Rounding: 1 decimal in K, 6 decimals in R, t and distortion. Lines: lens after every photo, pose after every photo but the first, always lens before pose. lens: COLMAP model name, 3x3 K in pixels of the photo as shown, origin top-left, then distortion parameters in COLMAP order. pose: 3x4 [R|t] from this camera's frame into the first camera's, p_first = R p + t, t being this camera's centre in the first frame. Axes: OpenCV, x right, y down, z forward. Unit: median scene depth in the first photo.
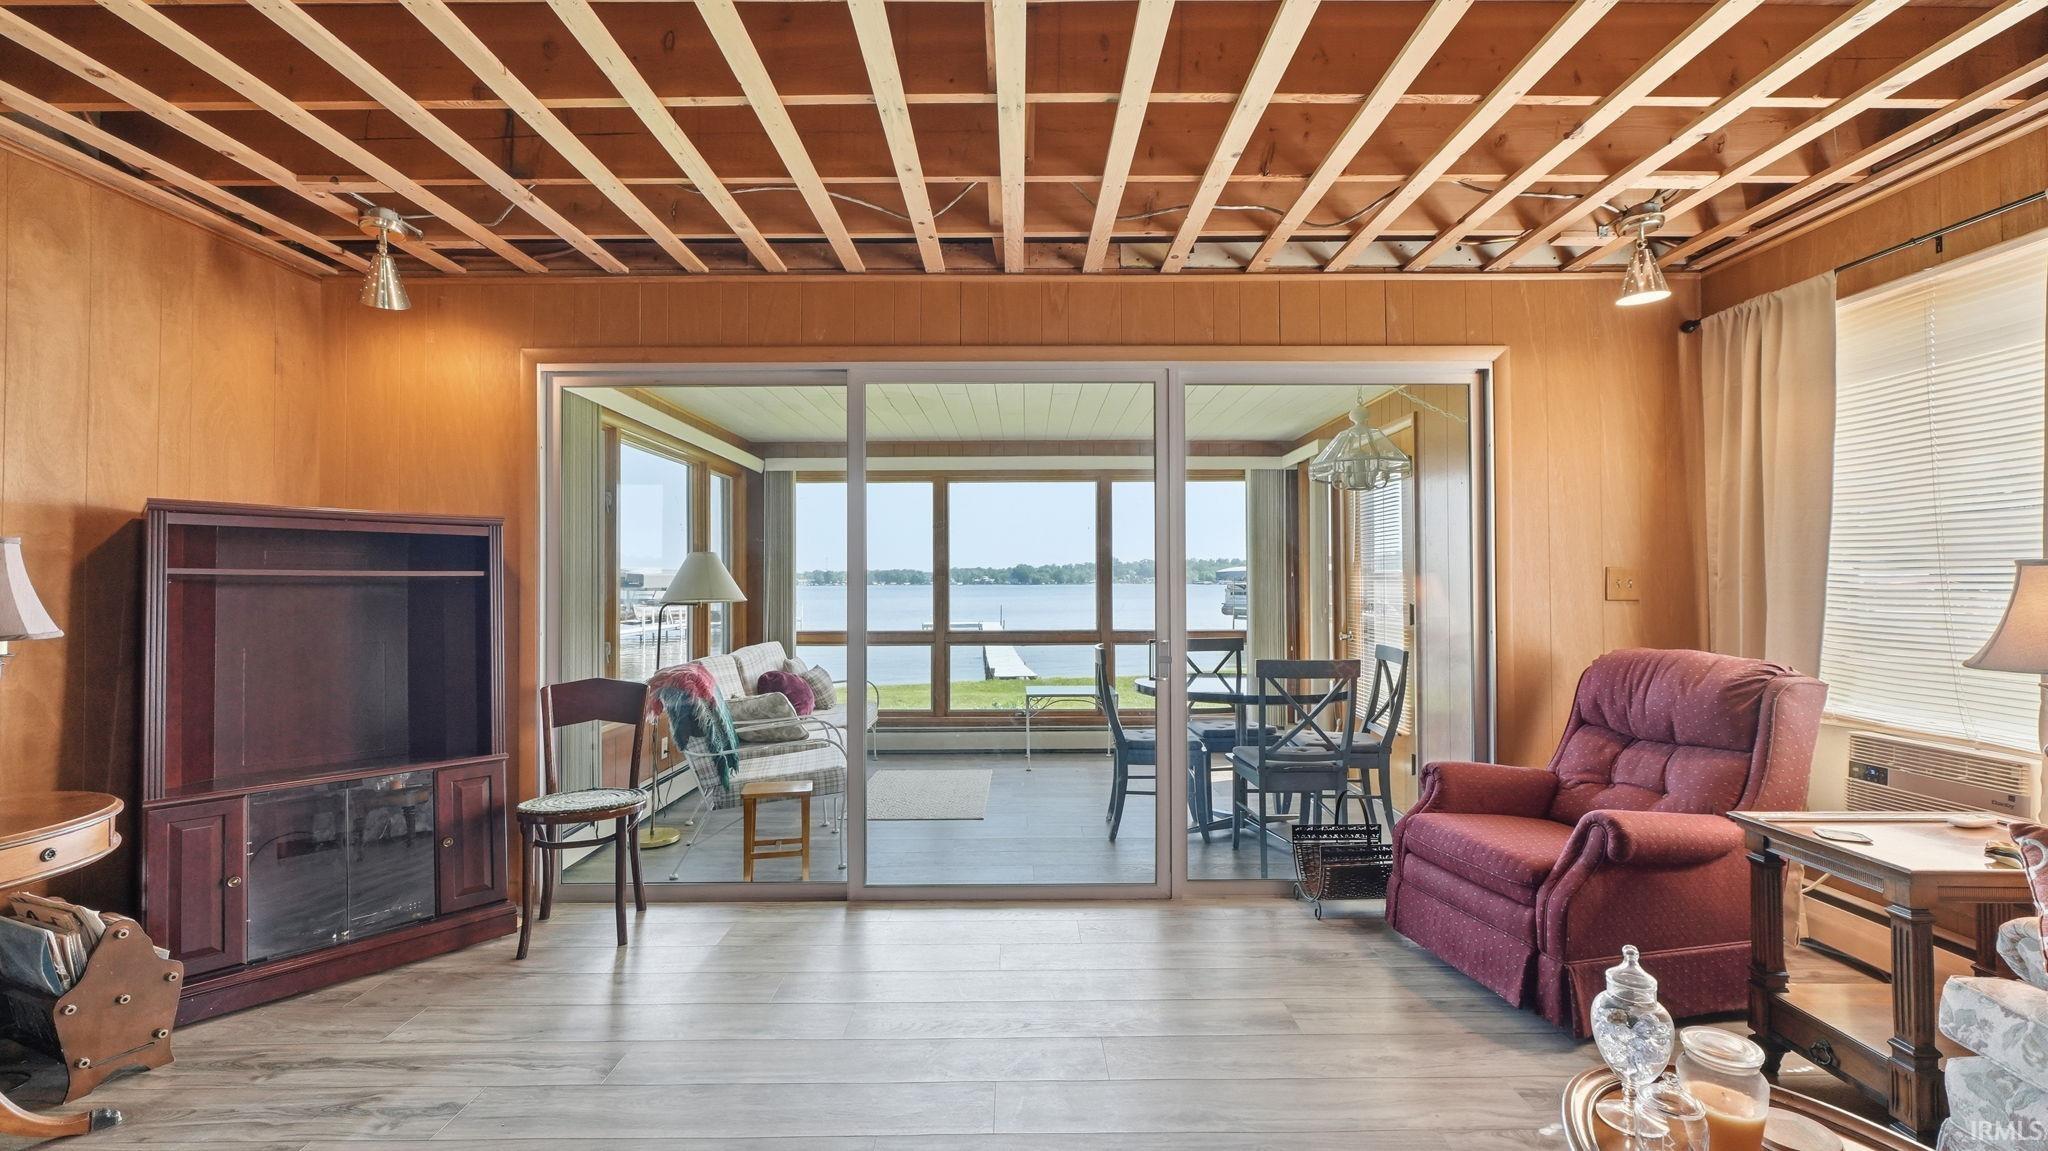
lens RADIAL K [[861.5, 0, 1025.1], [0, 861.5, 576.5], [0, 0, 1]] dist [-0.002223, 0.000013]
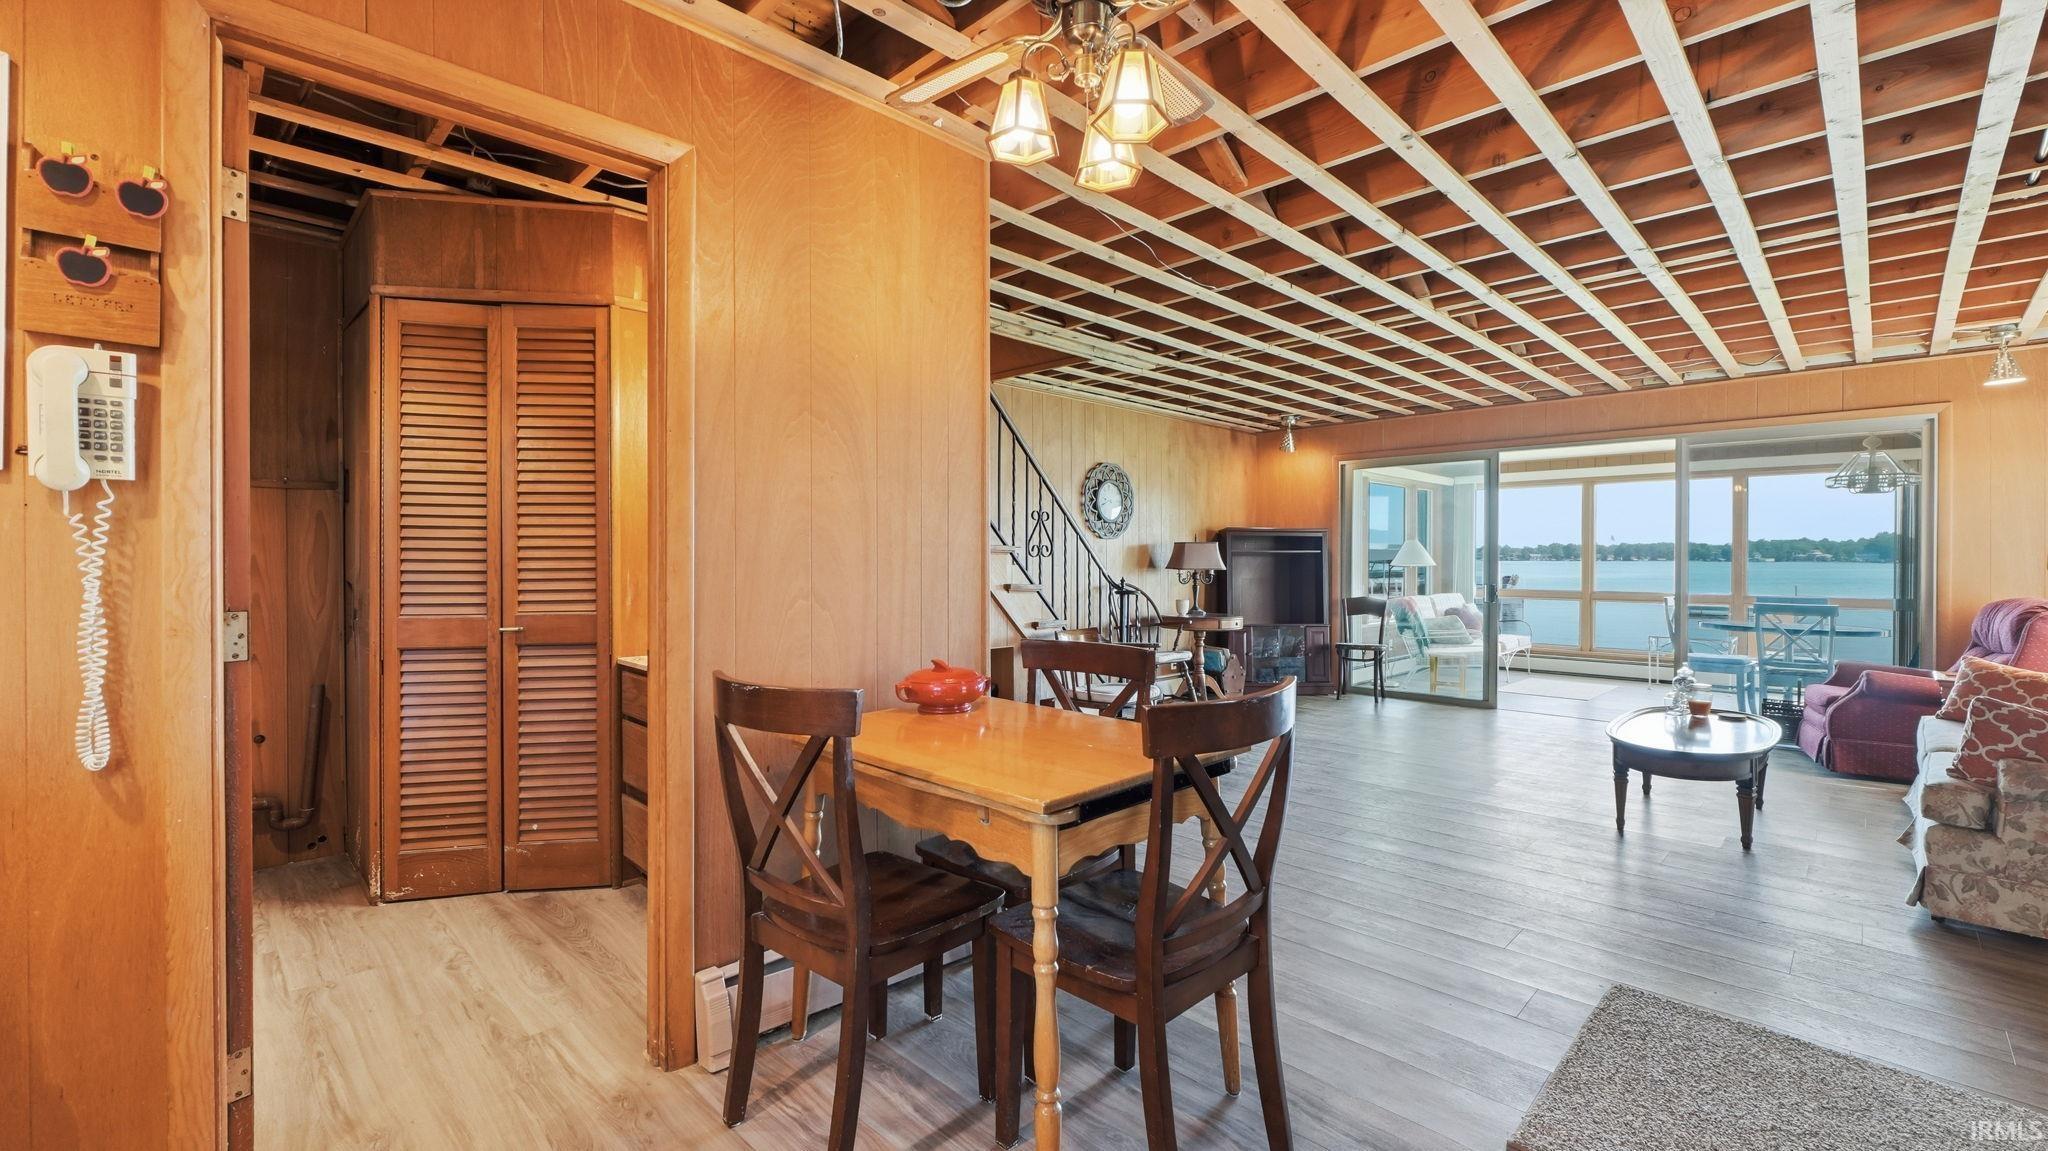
lens RADIAL K [[861.5, 0, 1027.5], [0, 861.5, 561.6], [0, 0, 1]] dist [-0.002223, 0.000013]
pose [[0.705969, 0.007535, -0.708203, 0.449761], [0.001079, 0.999931, 0.011715, -0.003044], [0.708242, -0.009034, 0.705912, -1.140496]]
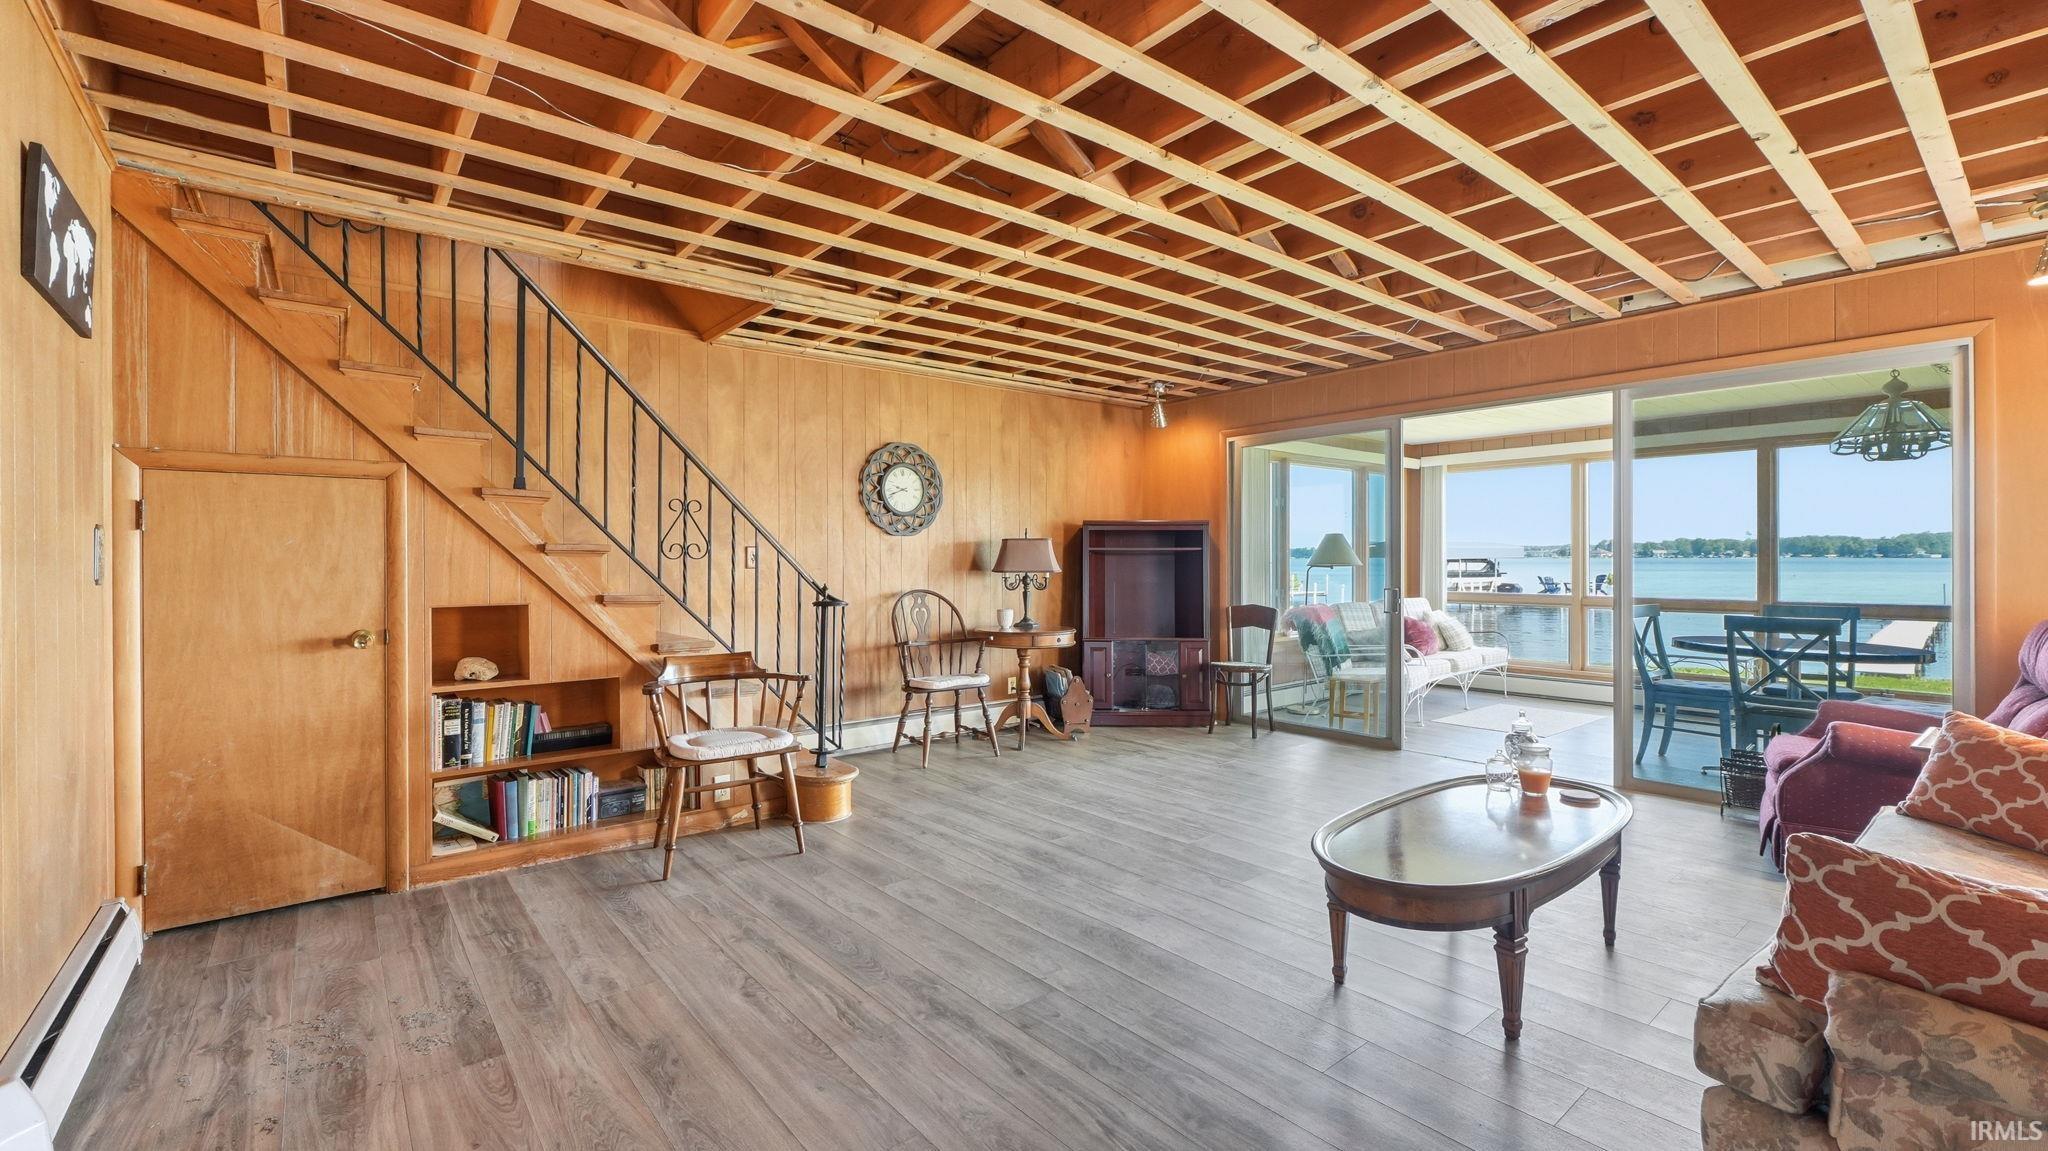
lens RADIAL K [[861.5, 0, 1025.1], [0, 861.5, 565.2], [0, 0, 1]] dist [-0.002223, 0.000013]
pose [[0.631155, 0.006444, -0.775630, 0.580400], [0.008390, 0.999850, 0.015135, 0.001454], [0.775611, -0.016060, 0.631006, -0.509323]]
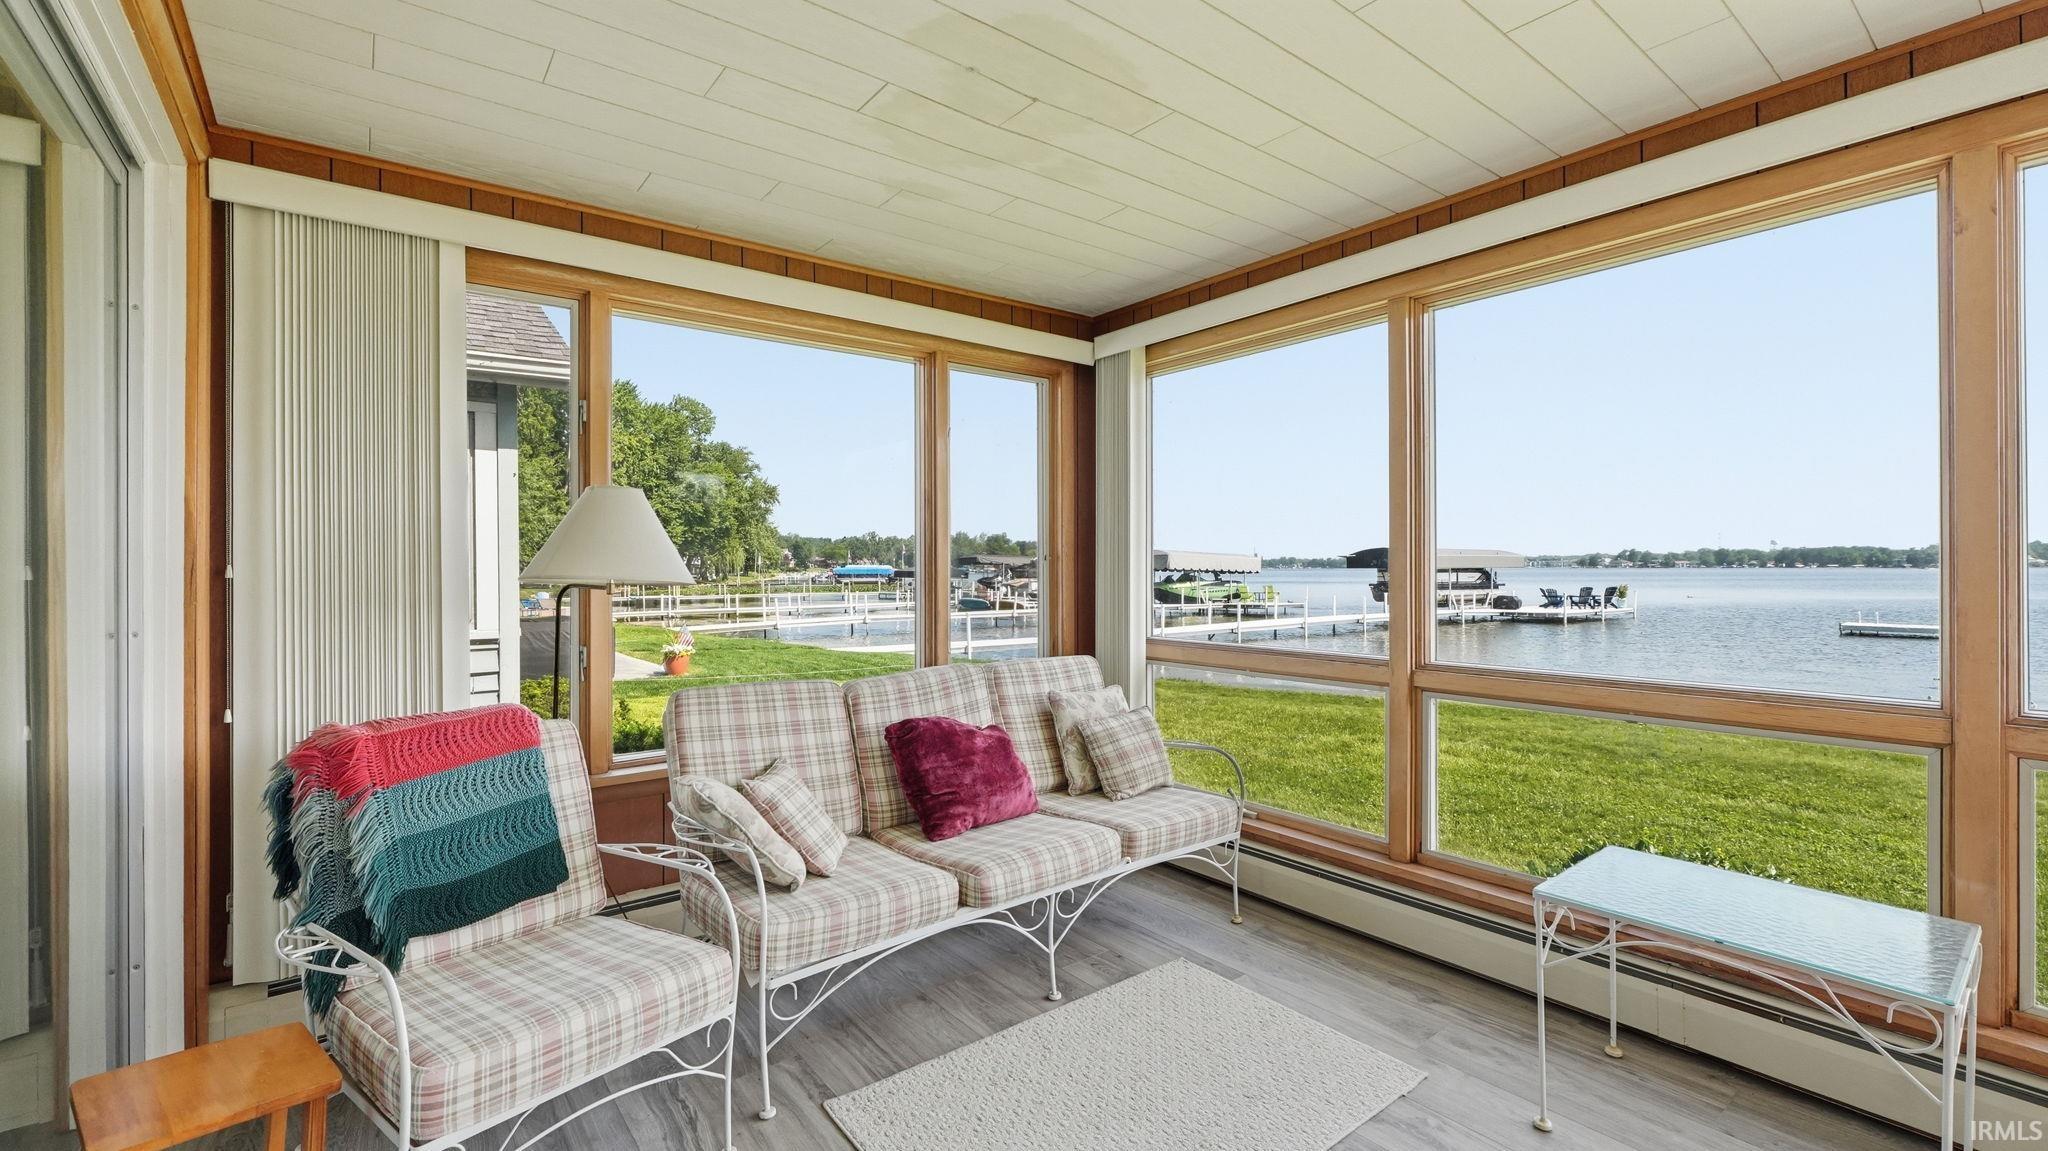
lens RADIAL K [[861.5, 0, 1002.2], [0, 861.5, 569.0], [0, 0, 1]] dist [-0.002223, 0.000013]
pose [[0.605418, 0.002367, -0.795904, 0.213264], [0.007322, 0.999937, 0.008543, 0.019517], [0.795874, -0.011000, 0.605363, 1.034892]]
